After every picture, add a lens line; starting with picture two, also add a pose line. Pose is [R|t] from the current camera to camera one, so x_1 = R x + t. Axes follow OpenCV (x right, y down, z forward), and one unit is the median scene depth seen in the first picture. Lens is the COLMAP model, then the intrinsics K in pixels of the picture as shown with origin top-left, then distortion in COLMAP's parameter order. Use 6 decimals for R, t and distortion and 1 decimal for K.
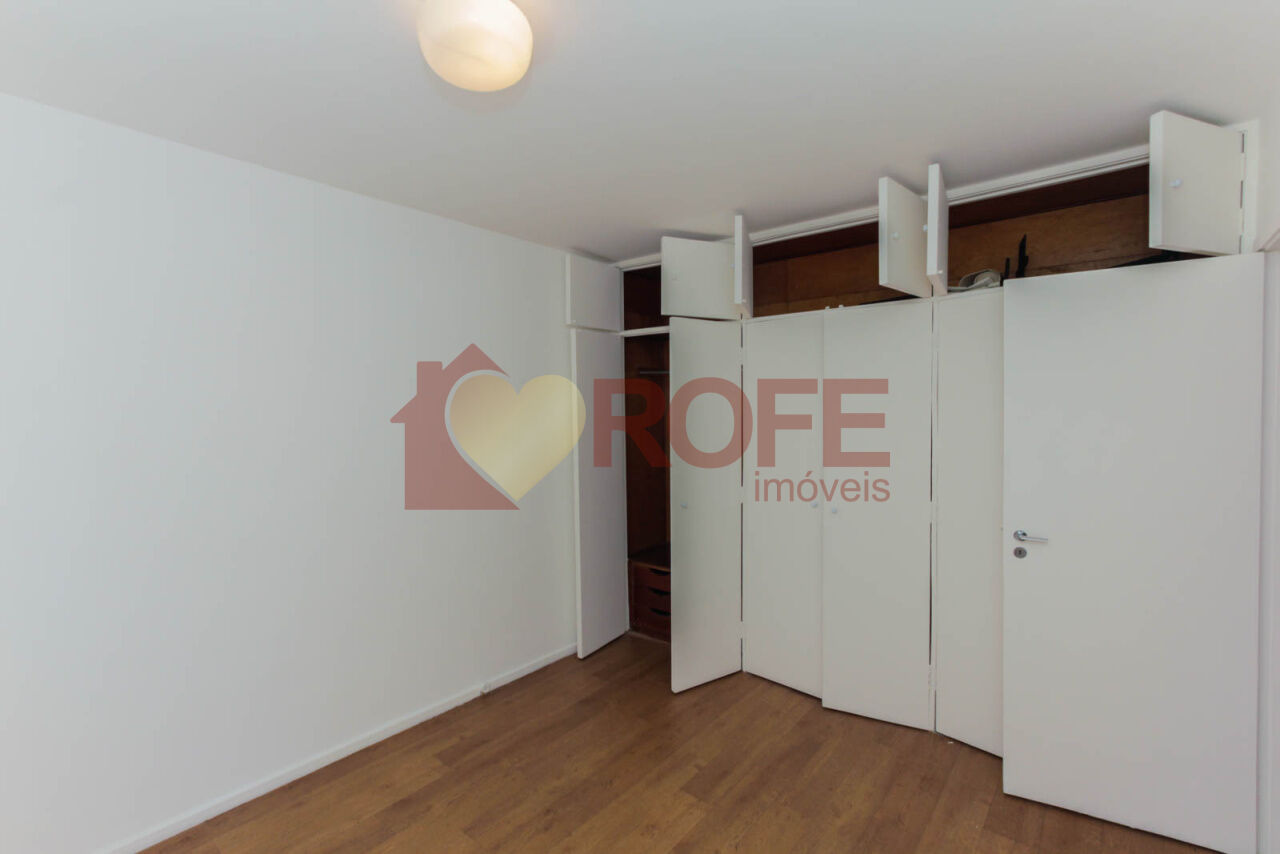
lens RADIAL K [[609.9, 0, 640.9], [0, 609.9, 437.2], [0, 0, 1]] dist [-0.000569, -0.000303]
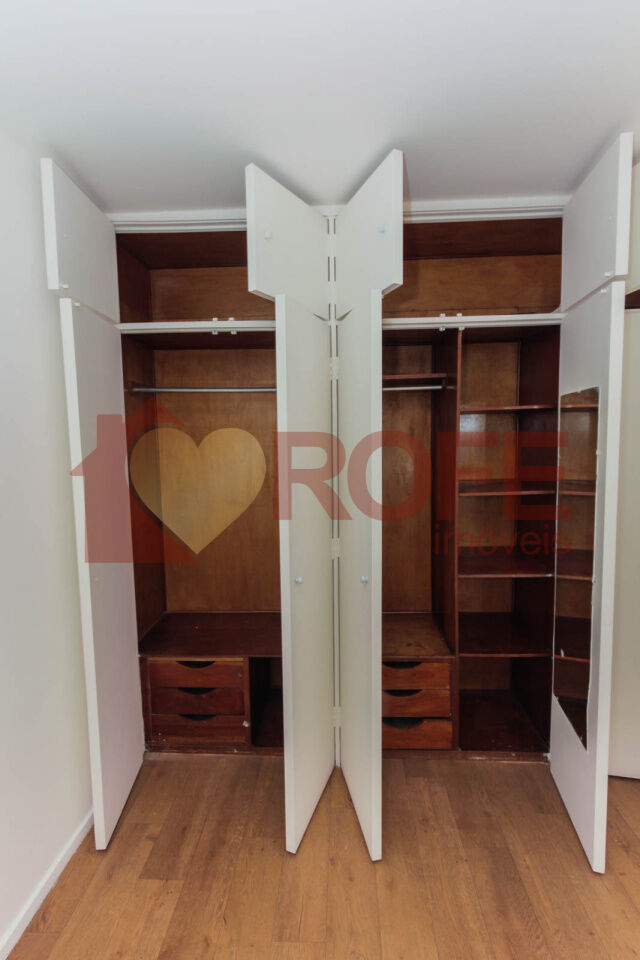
lens RADIAL K [[457.4, 0, 320.0], [0, 457.4, 480.0], [0, 0, 1]] dist [-0.000569, -0.000303]
pose [[0.767954, -0.019534, 0.640207, -0.201263], [-0.003142, 0.999408, 0.034263, -0.019184], [-0.640497, -0.028324, 0.767438, 0.486961]]
